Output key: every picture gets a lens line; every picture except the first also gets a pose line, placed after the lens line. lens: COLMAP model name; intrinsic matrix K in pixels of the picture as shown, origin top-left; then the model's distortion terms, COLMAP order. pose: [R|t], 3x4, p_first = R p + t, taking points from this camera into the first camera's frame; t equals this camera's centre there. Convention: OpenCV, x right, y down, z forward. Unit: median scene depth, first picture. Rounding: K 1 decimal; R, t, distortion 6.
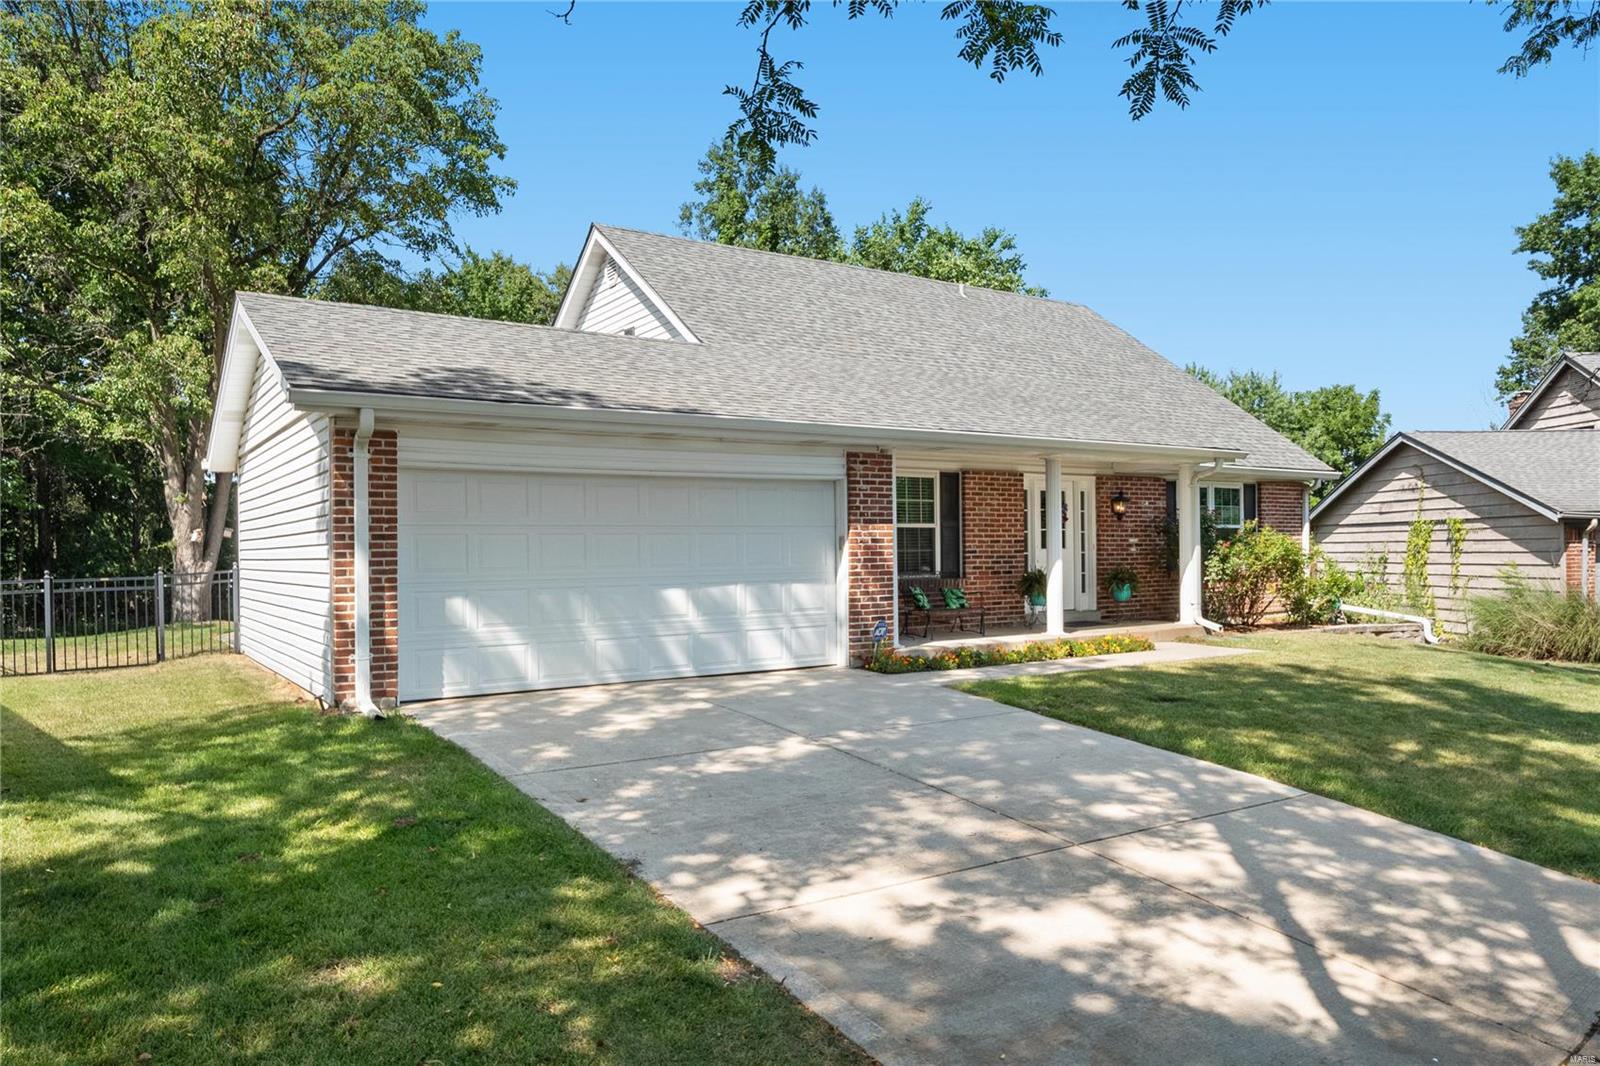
lens RADIAL K [[1099.2, 0, 800.4], [0, 1099.2, 534.5], [0, 0, 1]] dist [-0.006216, 0.000113]
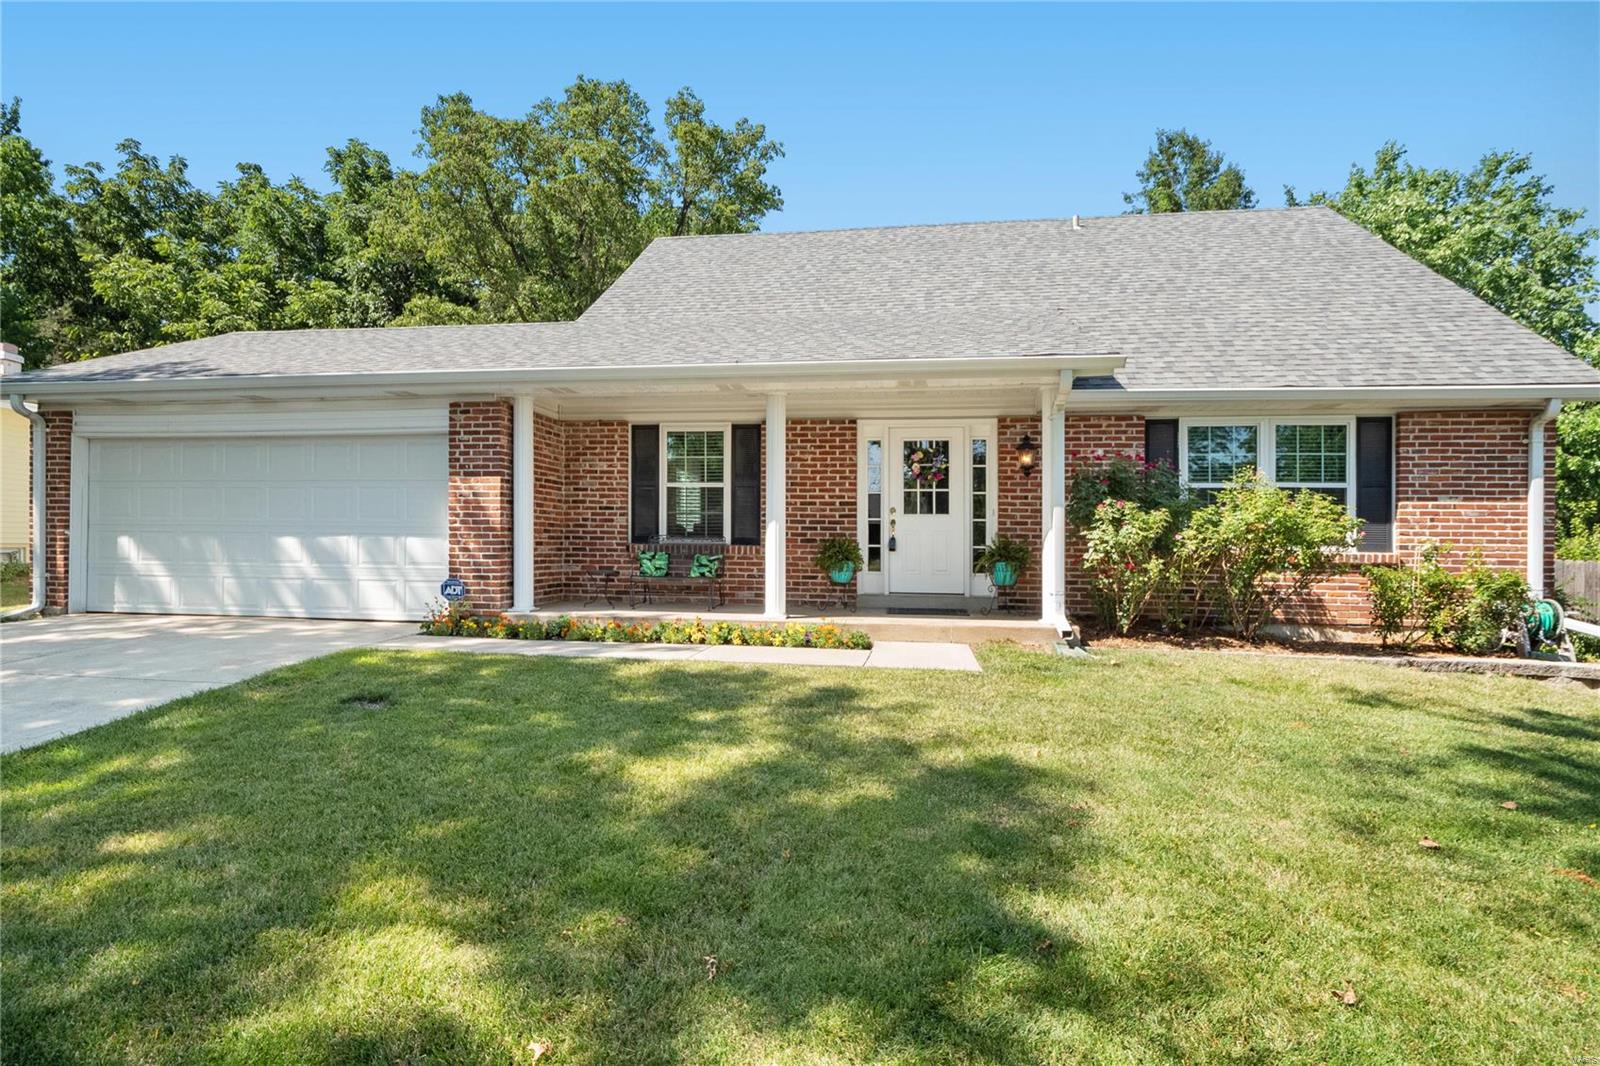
lens RADIAL K [[829.2, 0, 799.8], [0, 829.2, 535.3], [0, 0, 1]] dist [-0.005462, -0.000632]
pose [[0.728977, 0.011417, -0.684443, 0.759383], [-0.011131, 0.999926, 0.004824, 0.034282], [0.684447, 0.004102, 0.729051, 0.676605]]
